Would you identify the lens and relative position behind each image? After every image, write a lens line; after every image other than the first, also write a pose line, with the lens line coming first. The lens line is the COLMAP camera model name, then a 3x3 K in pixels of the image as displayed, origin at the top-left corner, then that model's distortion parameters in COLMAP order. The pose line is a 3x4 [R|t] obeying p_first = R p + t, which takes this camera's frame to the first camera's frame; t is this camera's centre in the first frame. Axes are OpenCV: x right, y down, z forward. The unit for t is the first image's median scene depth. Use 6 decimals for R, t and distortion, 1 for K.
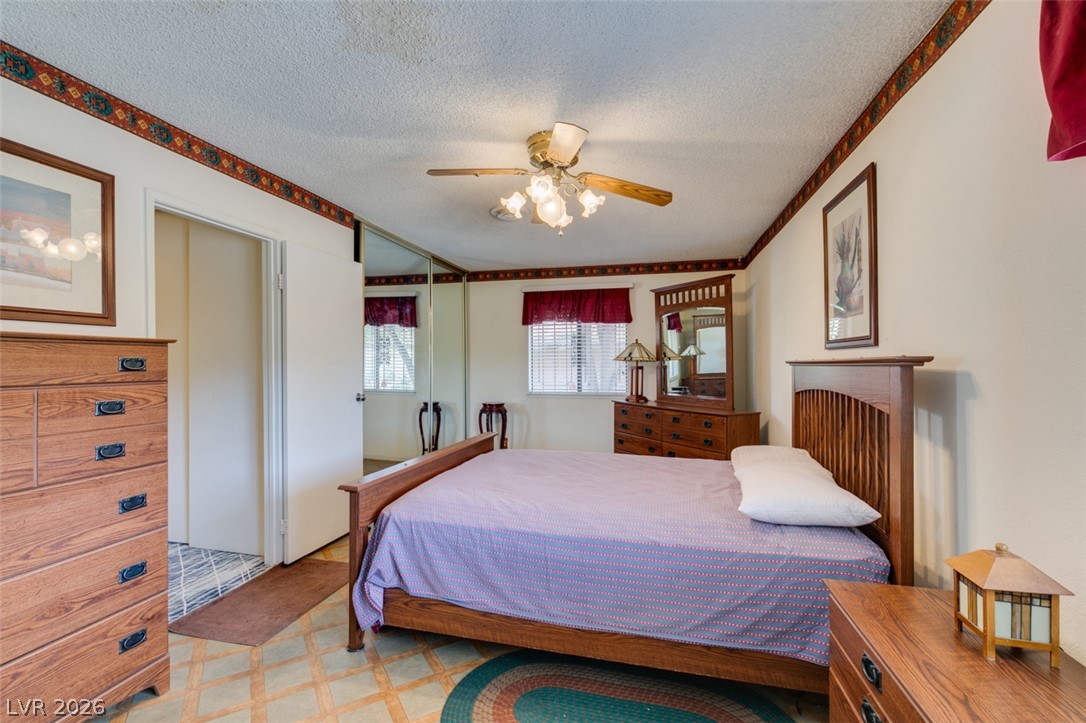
lens RADIAL K [[487.9, 0, 542.2], [0, 487.9, 361.6], [0, 0, 1]] dist [-0.000886, 0.000412]
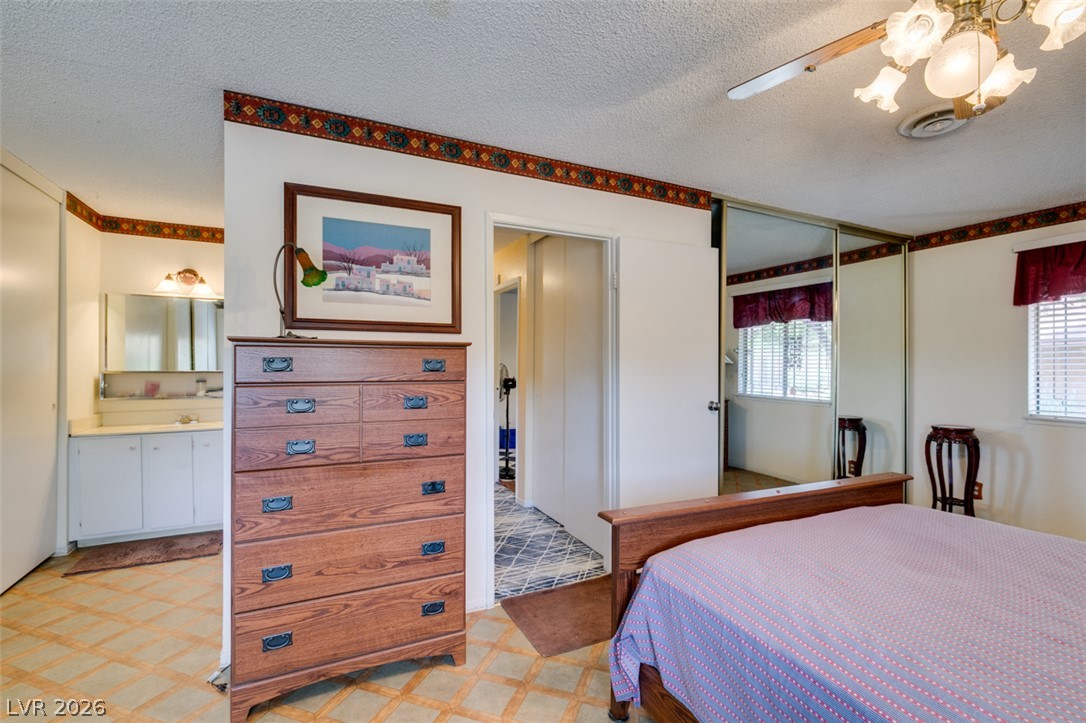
lens RADIAL K [[487.9, 0, 543.7], [0, 487.9, 366.2], [0, 0, 1]] dist [-0.000886, 0.000412]
pose [[0.631480, 0.004020, -0.775382, 0.168442], [-0.001913, 0.999992, 0.003627, 0.002217], [0.775390, -0.000807, 0.631482, 0.398114]]
